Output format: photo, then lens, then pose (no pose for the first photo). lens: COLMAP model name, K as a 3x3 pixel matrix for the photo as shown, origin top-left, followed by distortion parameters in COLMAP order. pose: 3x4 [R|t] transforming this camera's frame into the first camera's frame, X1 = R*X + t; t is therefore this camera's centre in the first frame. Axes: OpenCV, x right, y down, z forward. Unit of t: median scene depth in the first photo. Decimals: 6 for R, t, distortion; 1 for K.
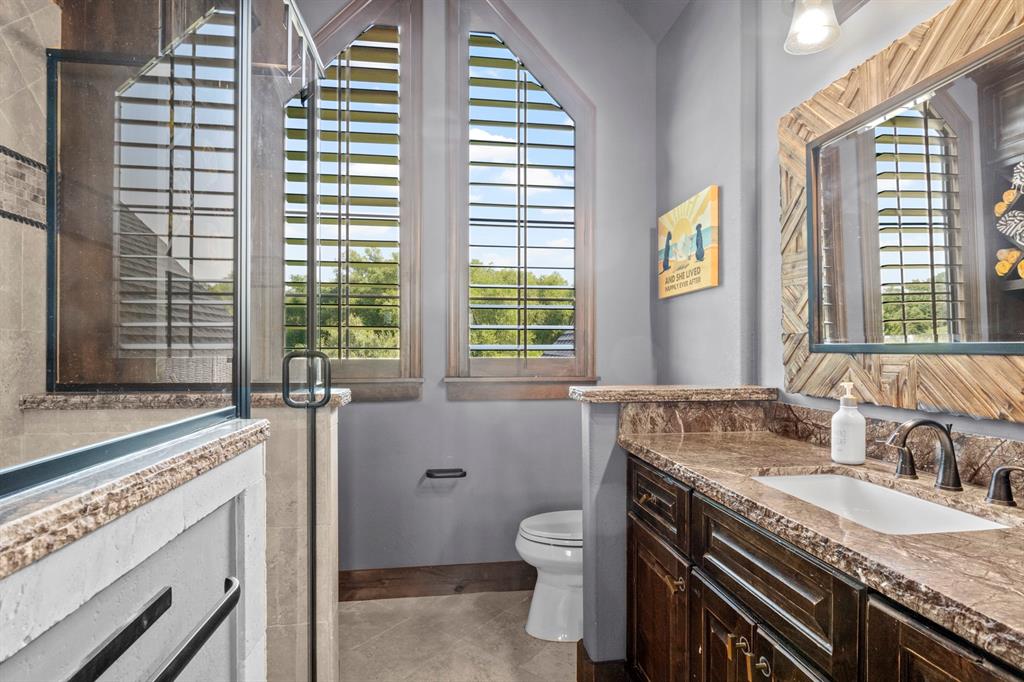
lens RADIAL K [[513.2, 0, 511.2], [0, 513.2, 342.9], [0, 0, 1]] dist [0.003376, -0.000259]
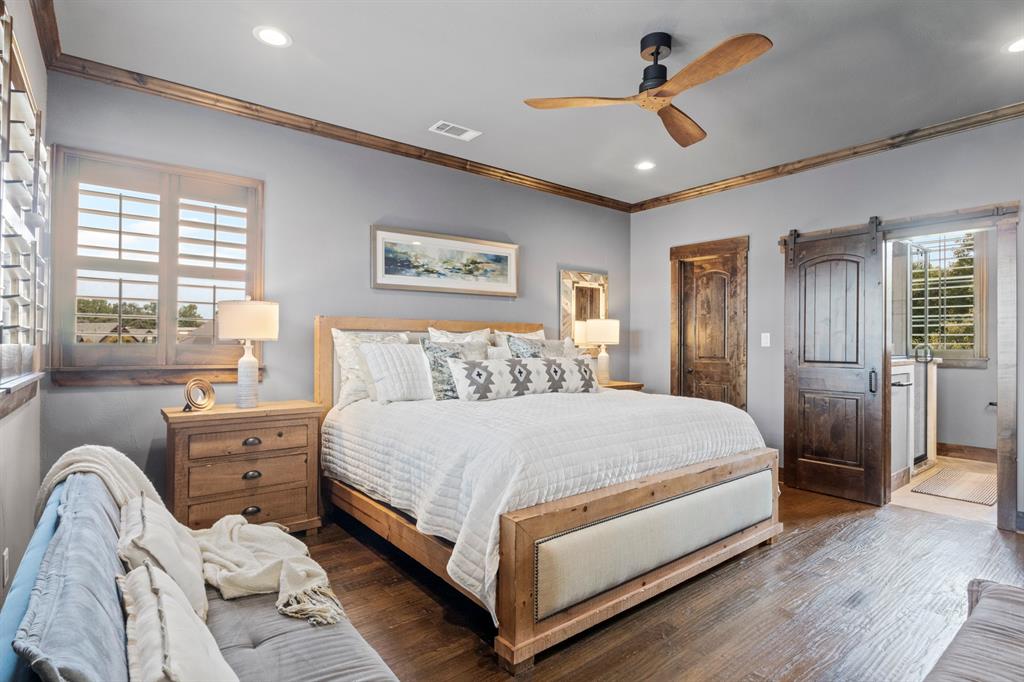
lens RADIAL K [[513.2, 0, 512.3], [0, 513.2, 343.1], [0, 0, 1]] dist [0.003376, -0.000259]
pose [[0.503919, -0.002347, -0.863747, 1.101634], [0.008685, 0.999960, 0.002350, -0.031655], [0.863707, -0.008686, 0.503919, -2.895190]]
